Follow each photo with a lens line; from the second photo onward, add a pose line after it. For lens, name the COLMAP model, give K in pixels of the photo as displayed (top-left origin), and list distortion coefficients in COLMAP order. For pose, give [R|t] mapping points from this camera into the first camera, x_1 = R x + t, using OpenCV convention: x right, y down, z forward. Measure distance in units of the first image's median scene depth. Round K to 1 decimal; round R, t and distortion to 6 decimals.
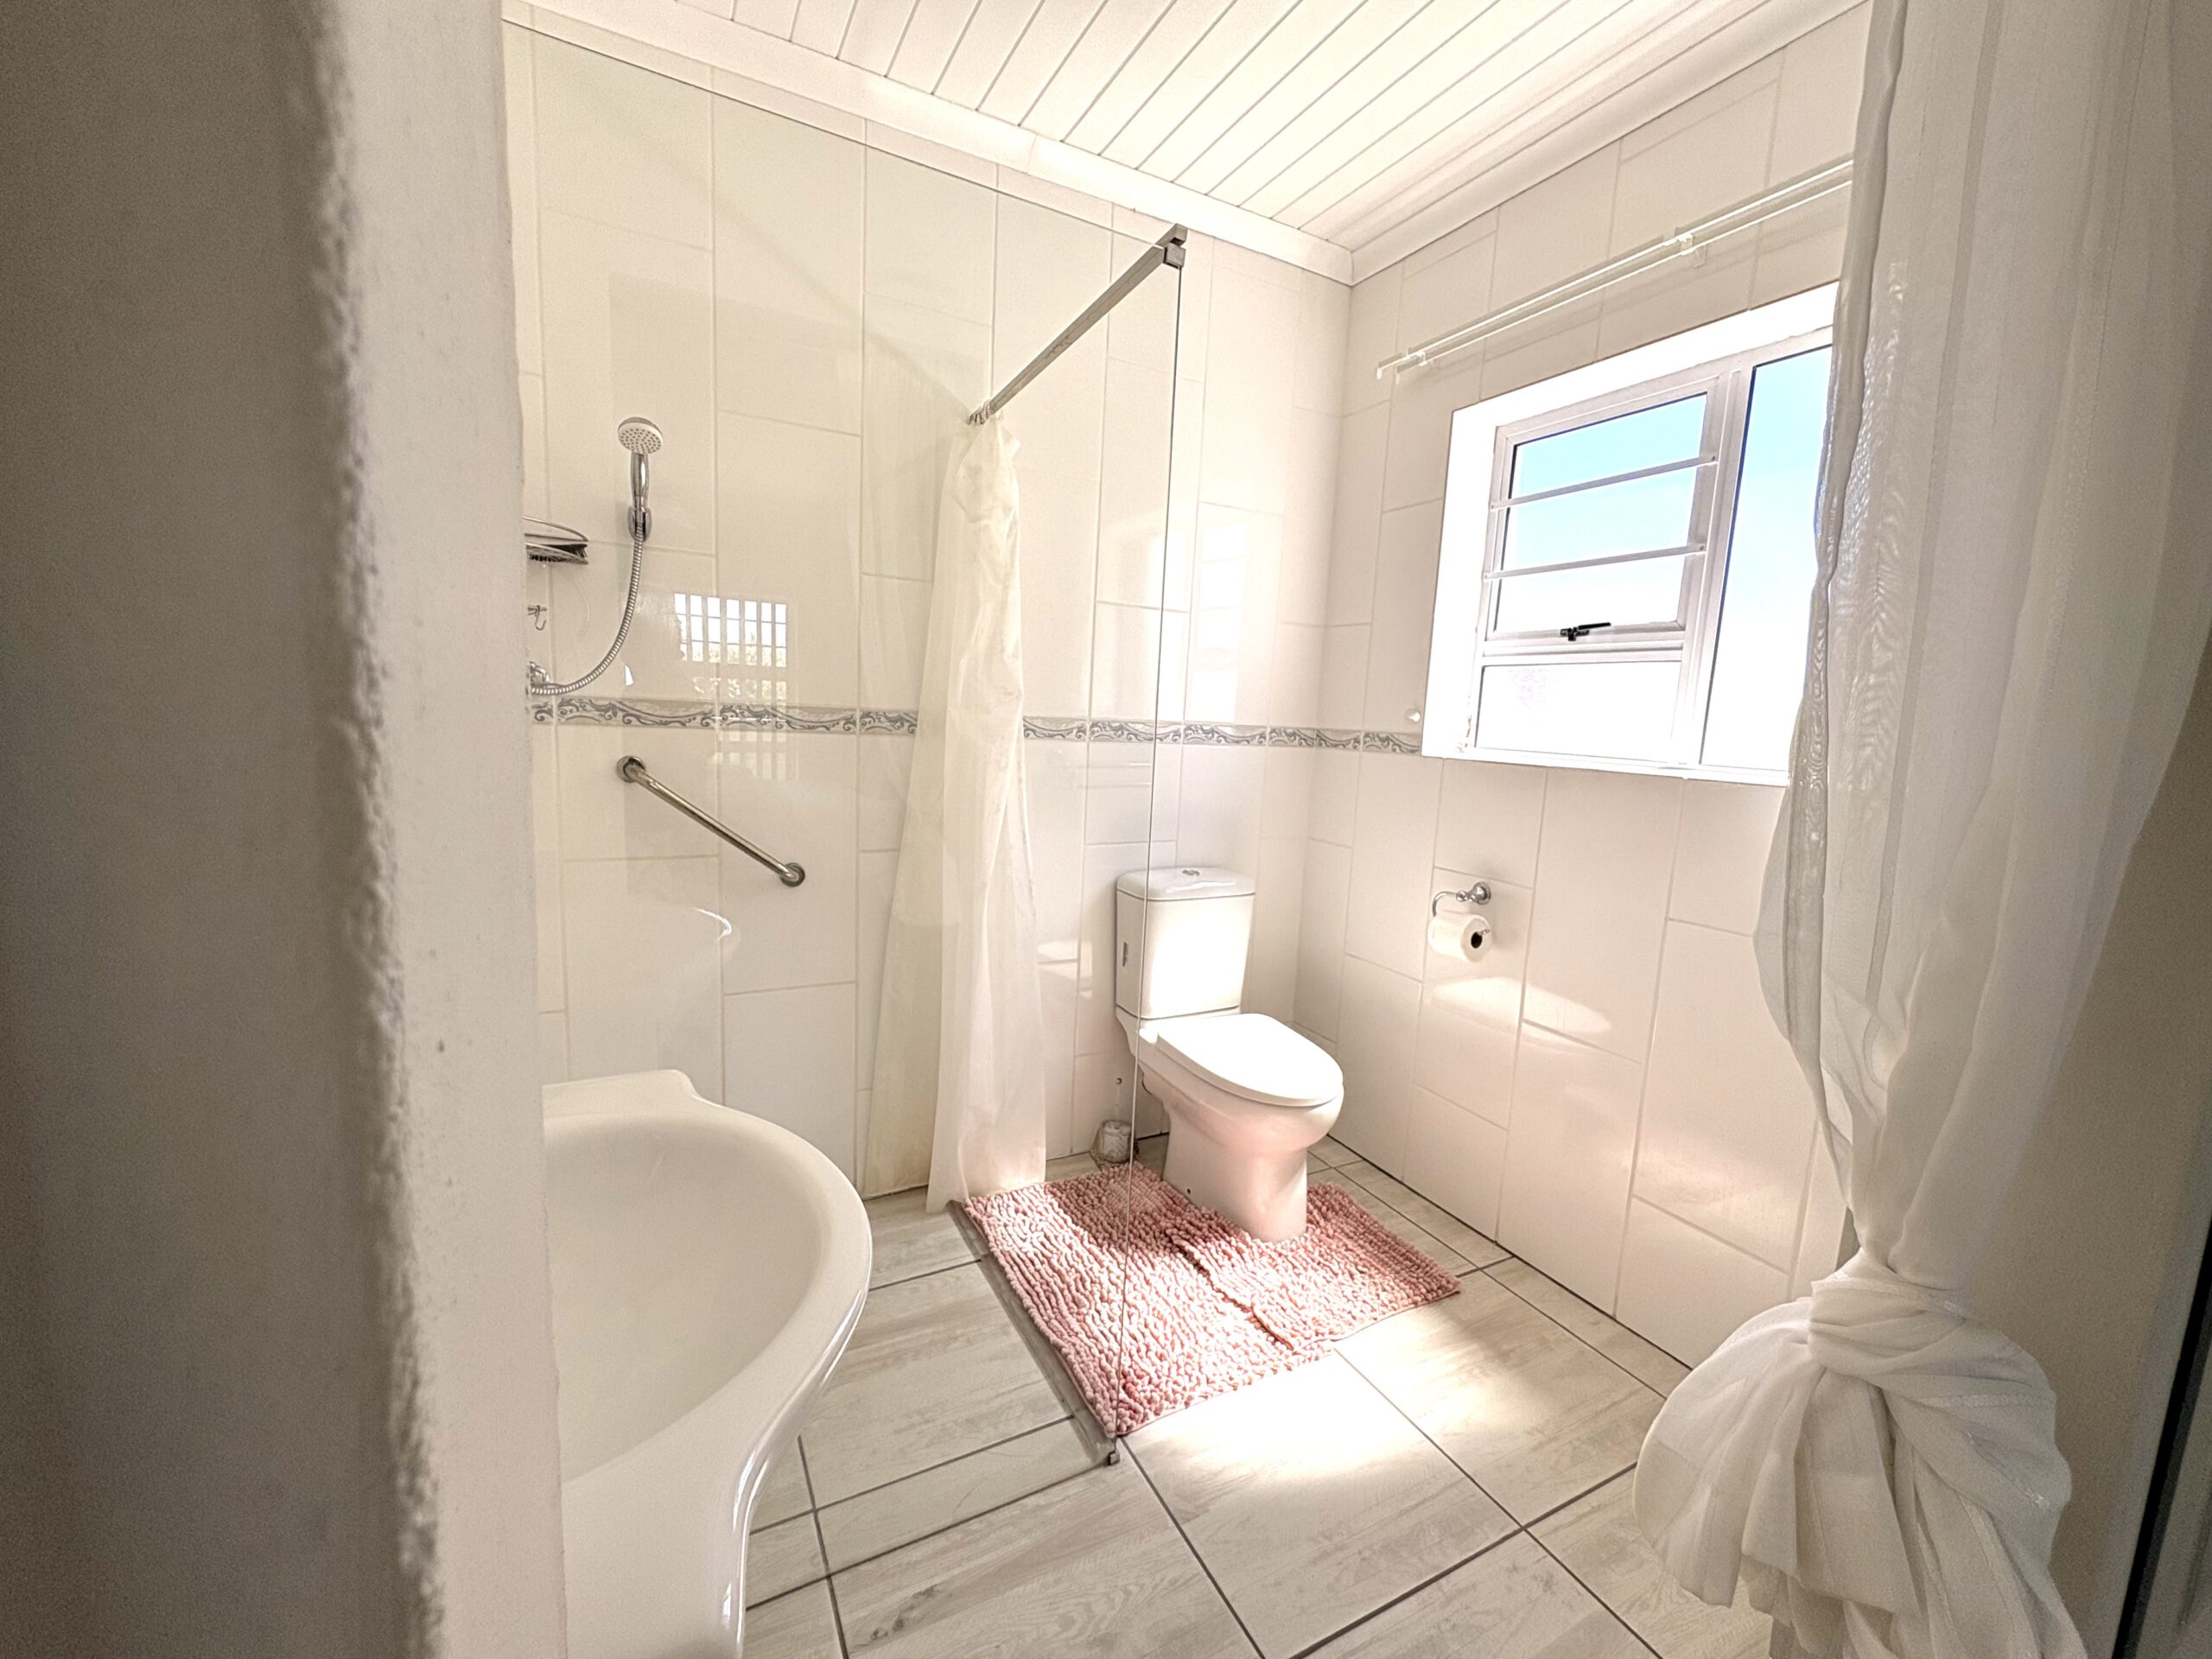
lens RADIAL K [[892.9, 0, 1111.1], [0, 892.9, 834.7], [0, 0, 1]] dist [-0.000503, -0.000330]
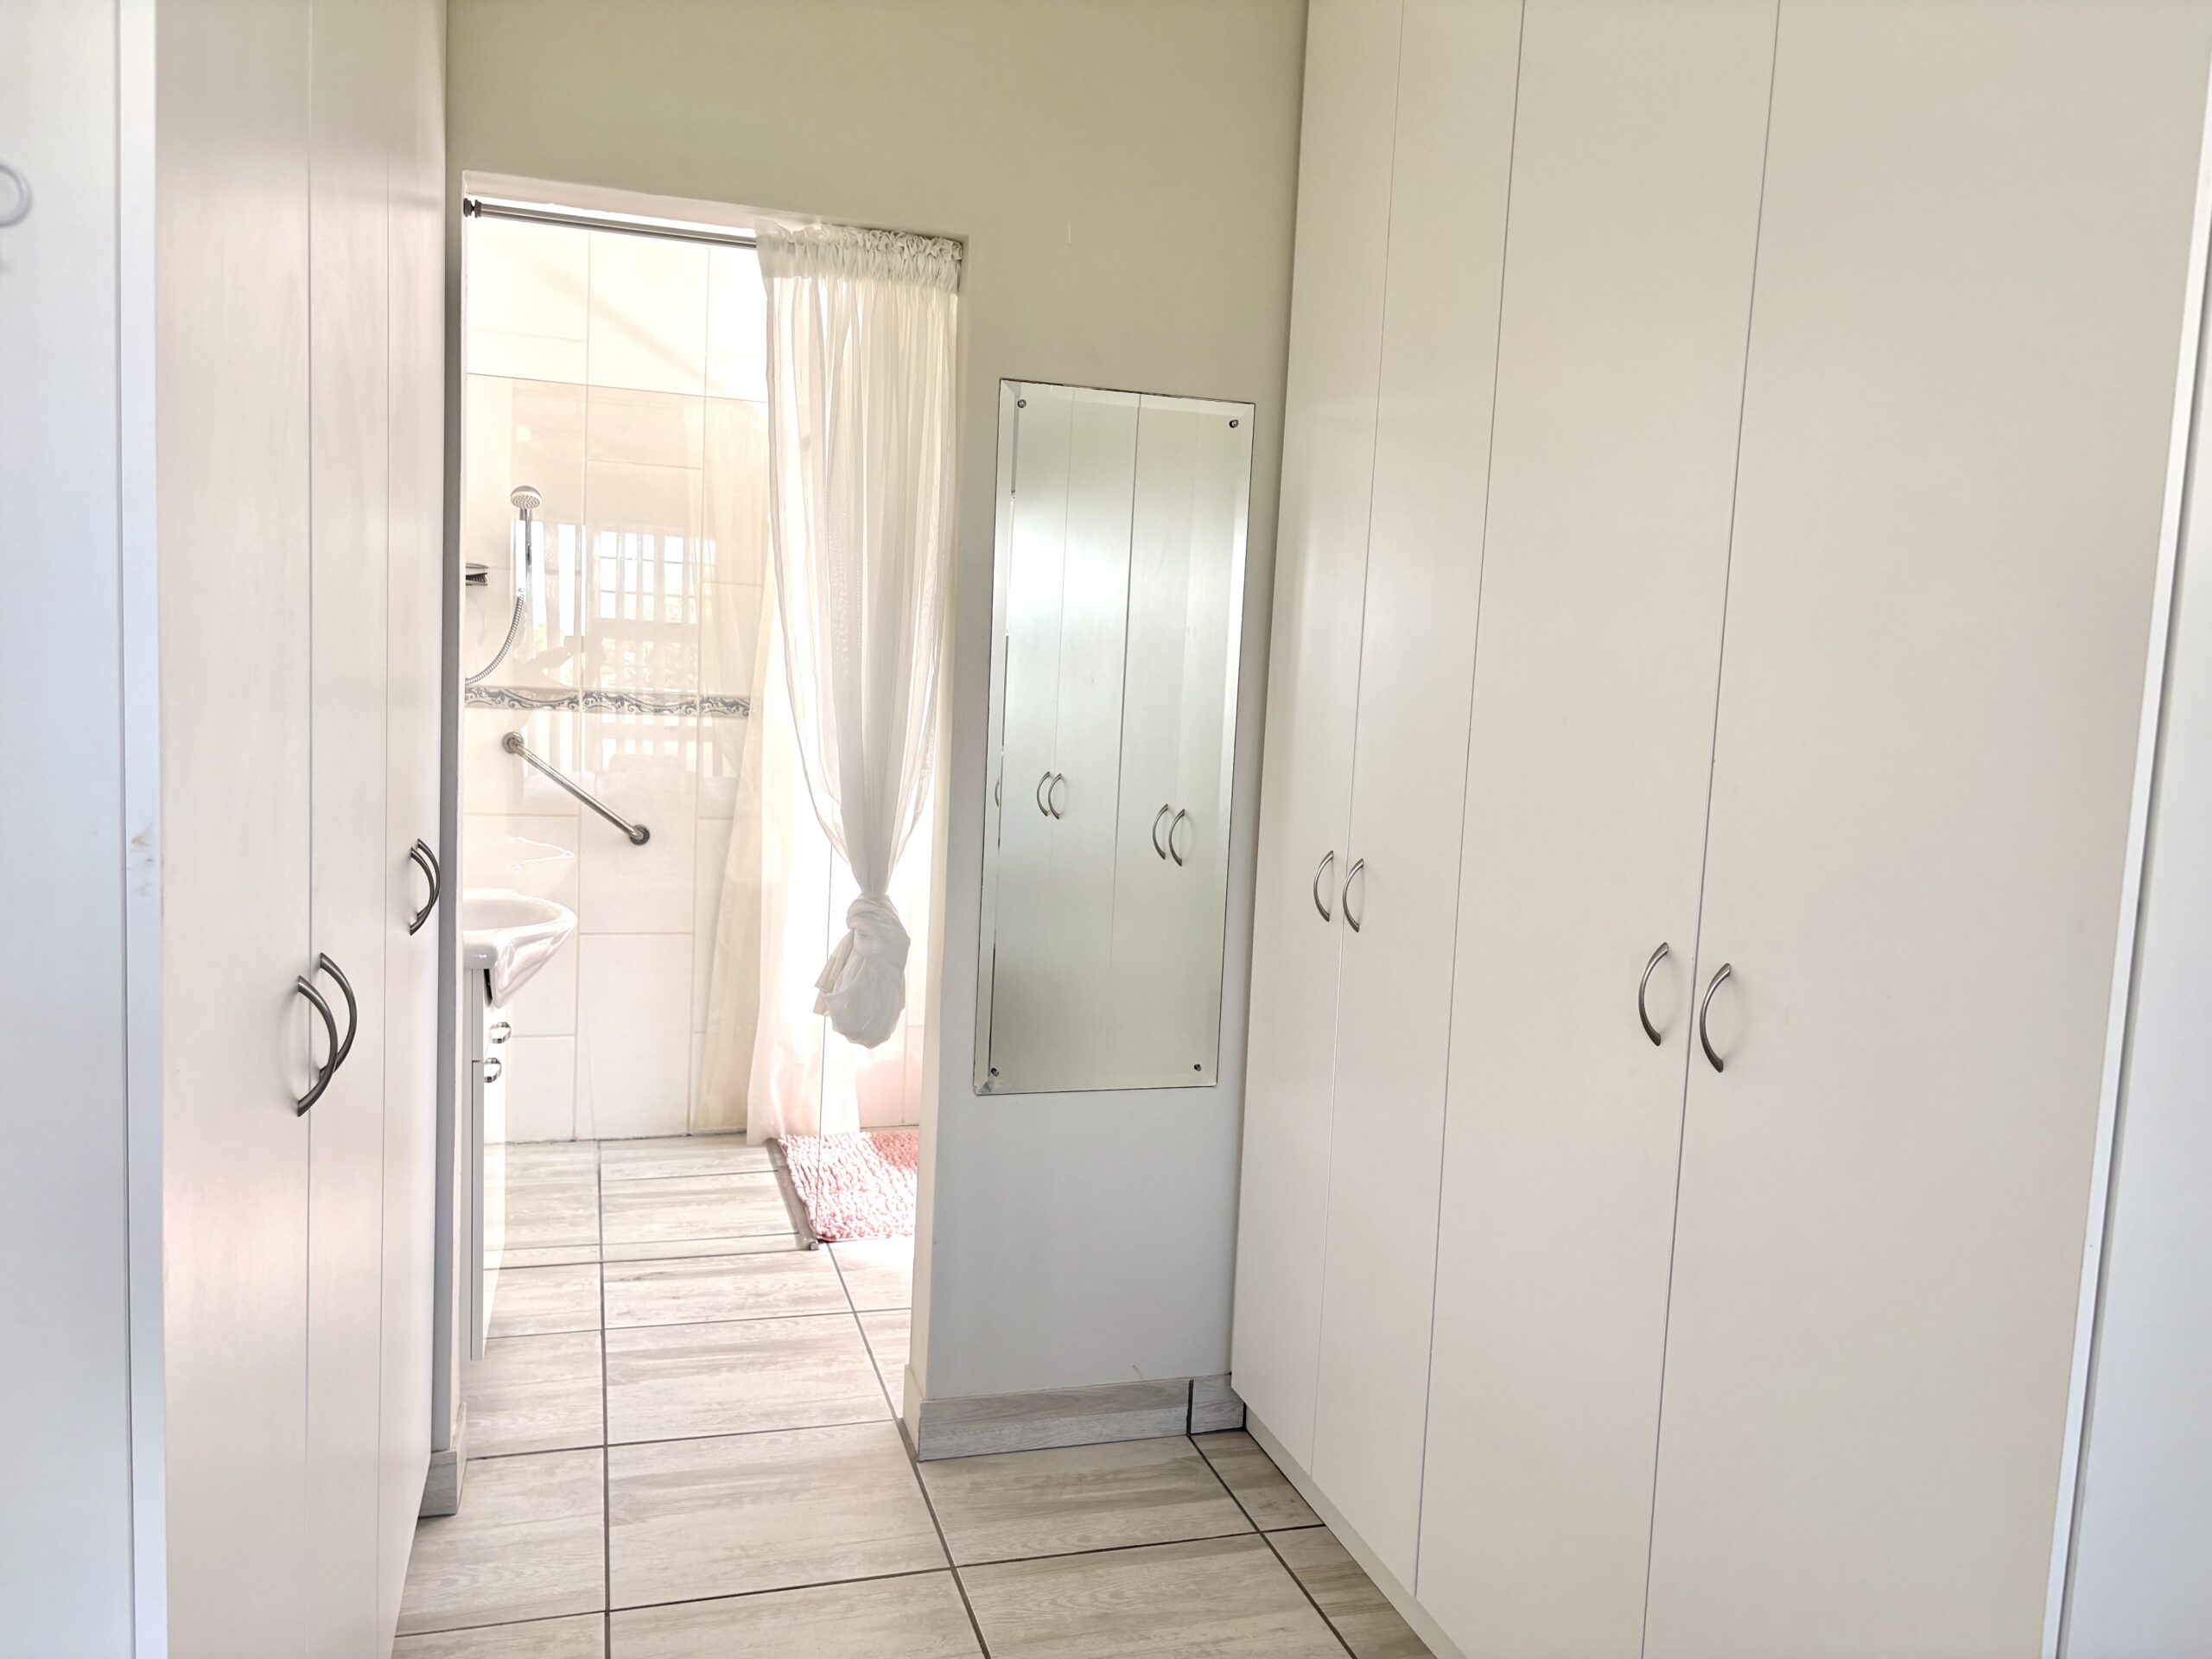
lens RADIAL K [[1669.1, 0, 1104.8], [0, 1669.1, 838.2], [0, 0, 1]] dist [0.061338, -0.072208]
pose [[0.983880, 0.020260, -0.177676, 0.646730], [-0.027712, 0.998833, -0.039557, 0.120769], [0.176667, 0.043843, 0.983294, -1.076653]]
